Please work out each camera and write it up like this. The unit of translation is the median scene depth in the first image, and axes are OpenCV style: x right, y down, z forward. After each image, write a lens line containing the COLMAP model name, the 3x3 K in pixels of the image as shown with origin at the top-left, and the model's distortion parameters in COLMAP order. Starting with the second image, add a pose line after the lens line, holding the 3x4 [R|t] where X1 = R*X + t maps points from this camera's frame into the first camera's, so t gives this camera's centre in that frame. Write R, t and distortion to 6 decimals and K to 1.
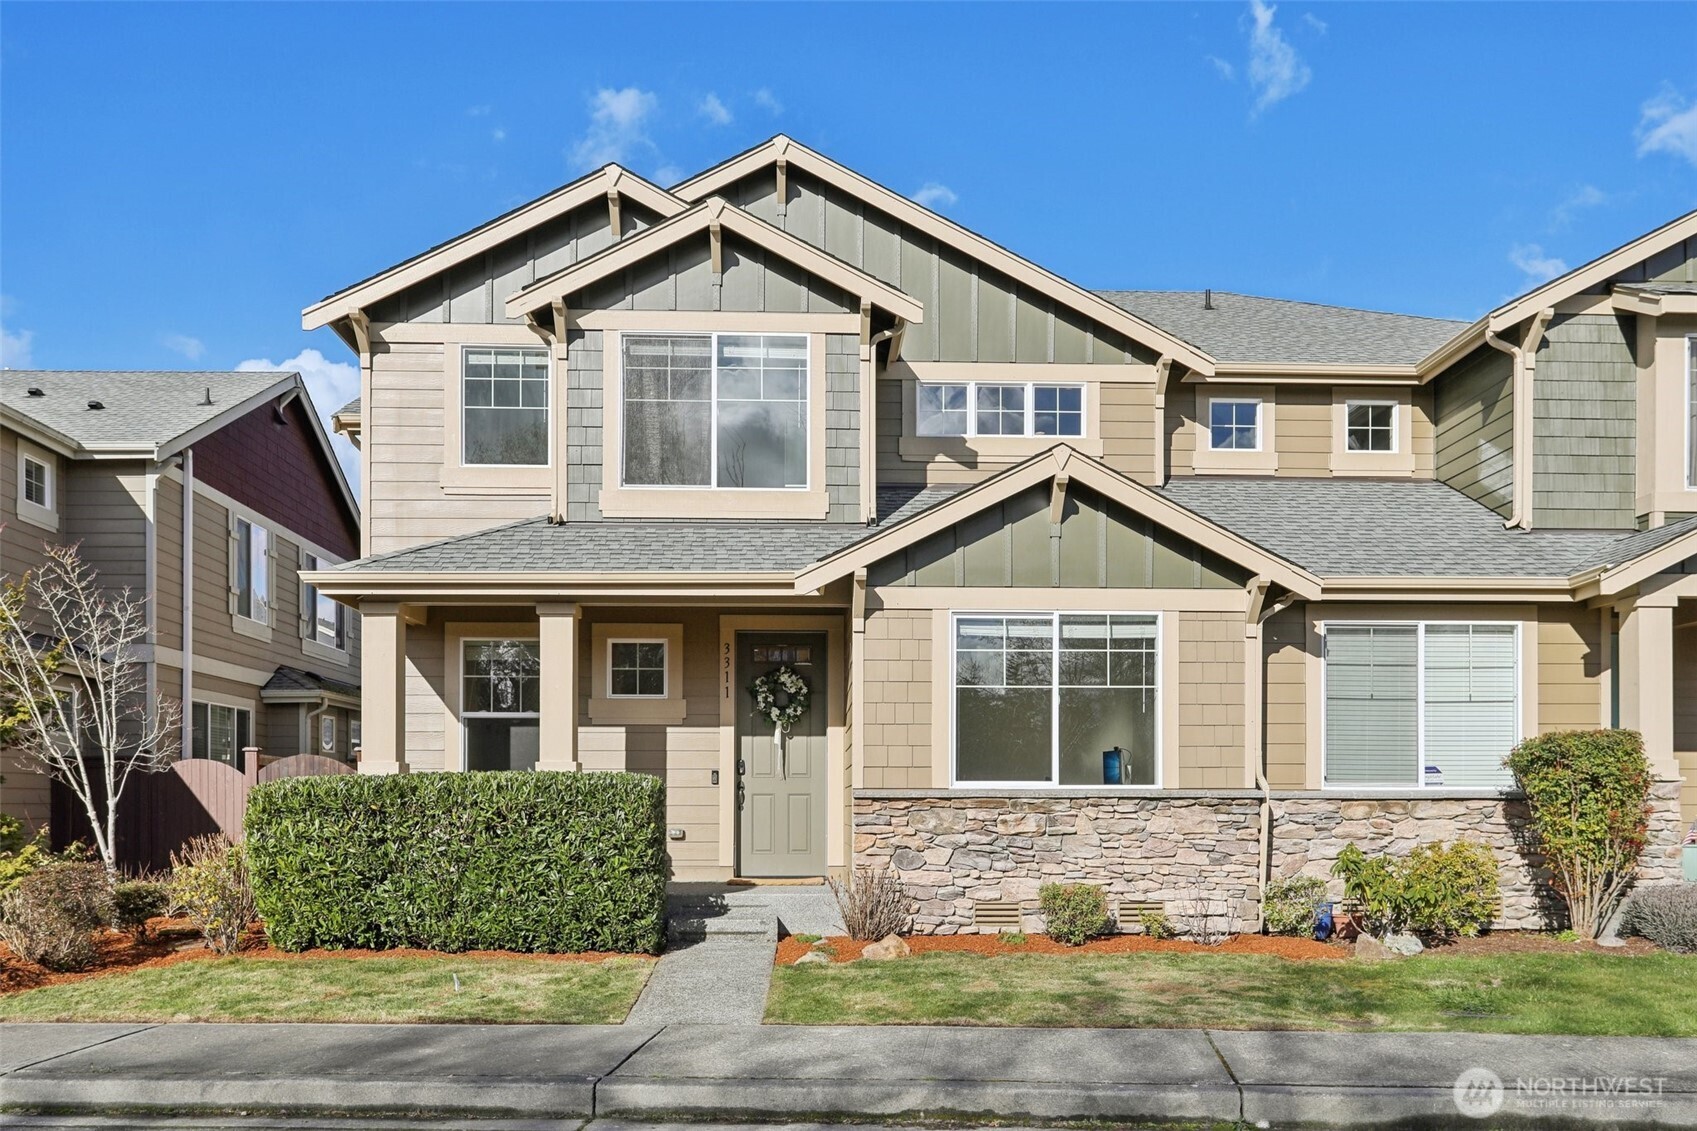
lens RADIAL K [[1415.1, 0, 846.7], [0, 1415.1, 575.6], [0, 0, 1]] dist [-0.000409, -0.006420]
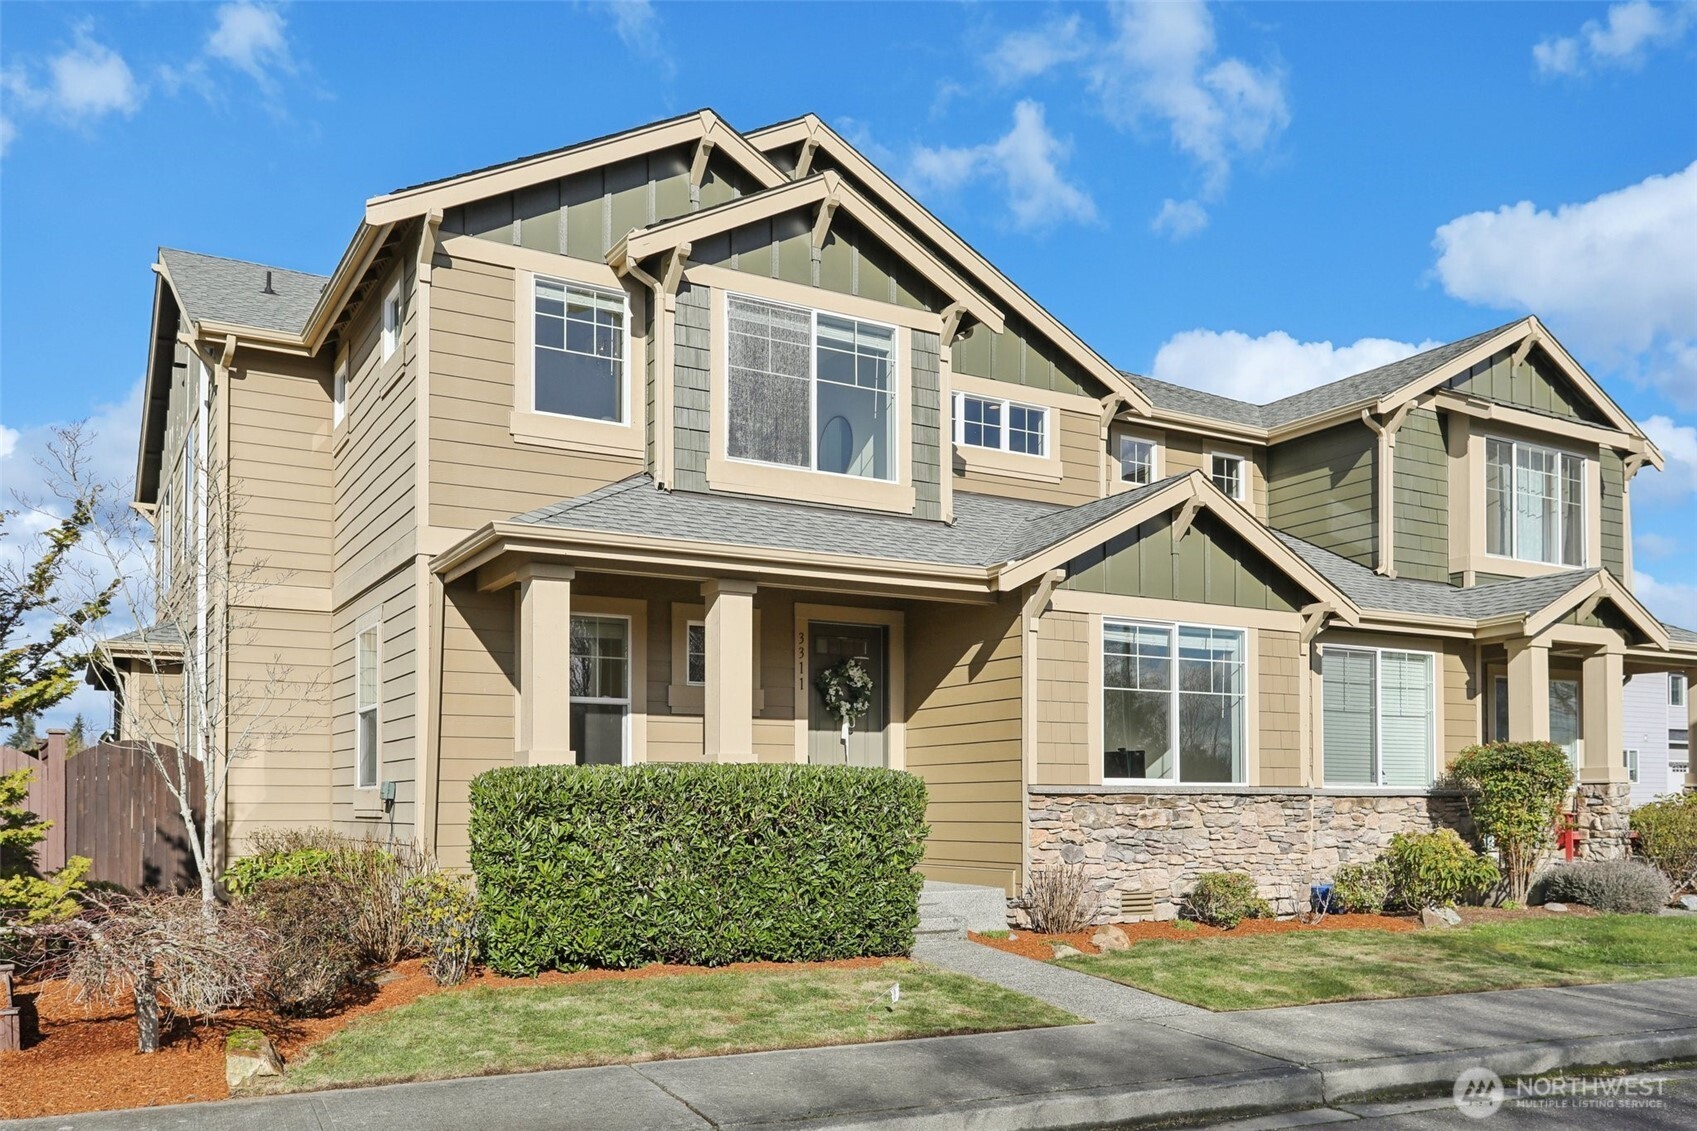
lens RADIAL K [[1415.1, 0, 846.8], [0, 1415.1, 556.4], [0, 0, 1]] dist [-0.000409, -0.006420]
pose [[0.877810, 0.081836, 0.471967, -0.574561], [-0.074746, 0.996630, -0.033789, 0.029565], [-0.473142, -0.005617, 0.880968, 0.157900]]
